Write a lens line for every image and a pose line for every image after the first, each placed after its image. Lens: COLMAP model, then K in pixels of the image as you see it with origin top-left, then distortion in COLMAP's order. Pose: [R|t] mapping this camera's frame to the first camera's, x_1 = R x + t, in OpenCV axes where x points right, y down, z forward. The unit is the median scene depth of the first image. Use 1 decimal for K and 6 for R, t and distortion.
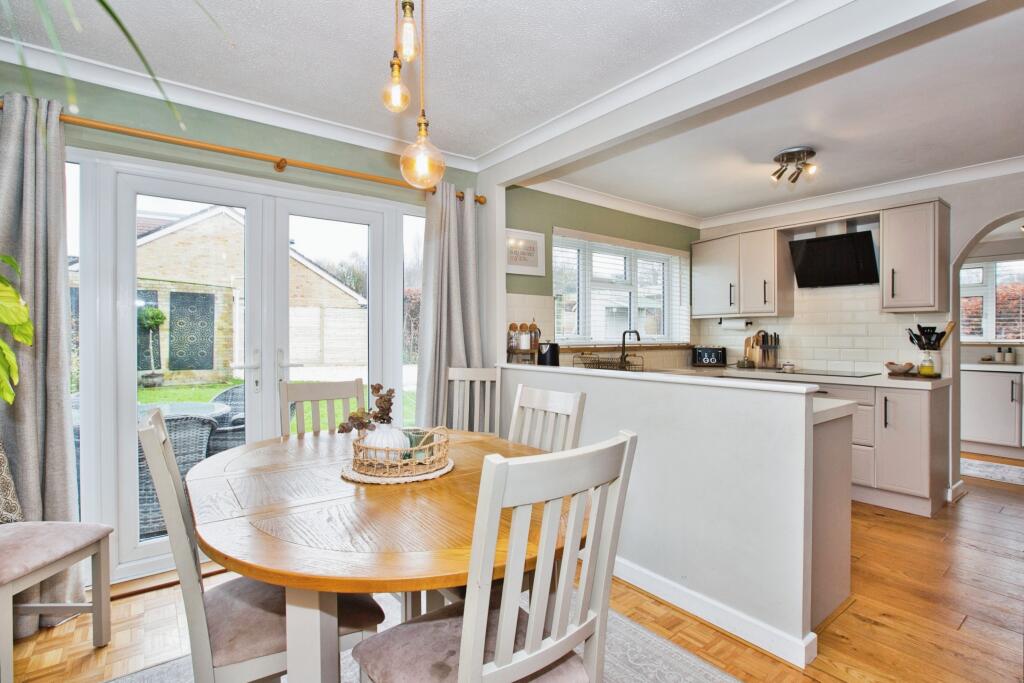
lens RADIAL K [[502.7, 0, 512.0], [0, 502.7, 341.5], [0, 0, 1]] dist [-0.016184, 0.001257]
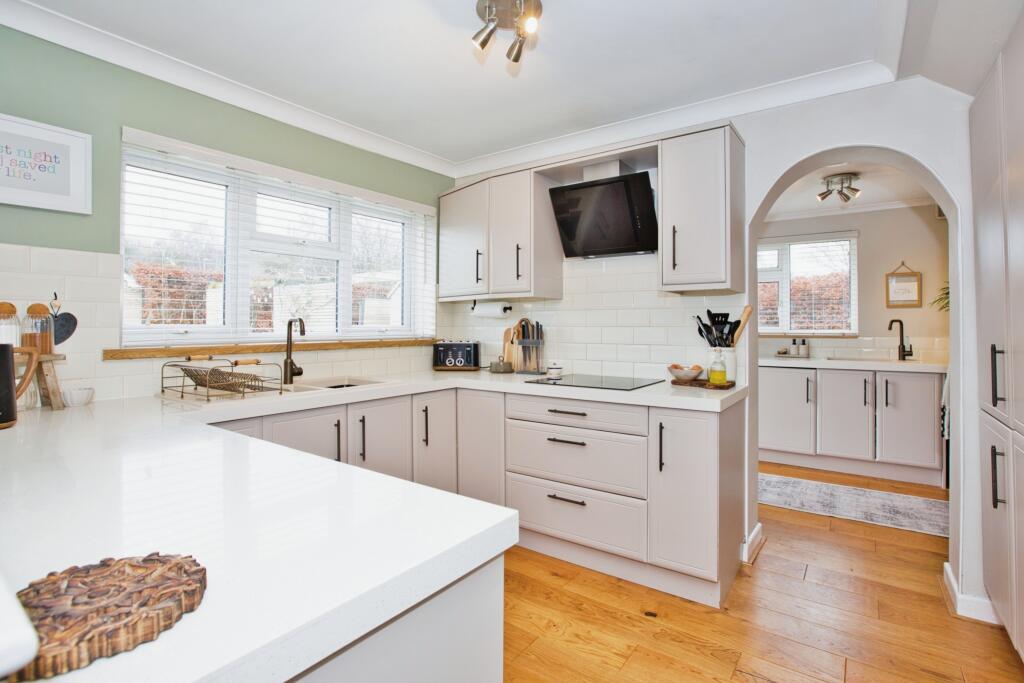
lens RADIAL K [[505.6, 0, 511.7], [0, 505.6, 329.7], [0, 0, 1]] dist [-0.050966, 0.000242]
pose [[0.961716, -0.002887, 0.274033, 0.295614], [0.004093, 0.999984, -0.003827, -0.004131], [-0.274018, 0.004802, 0.961713, 0.329233]]
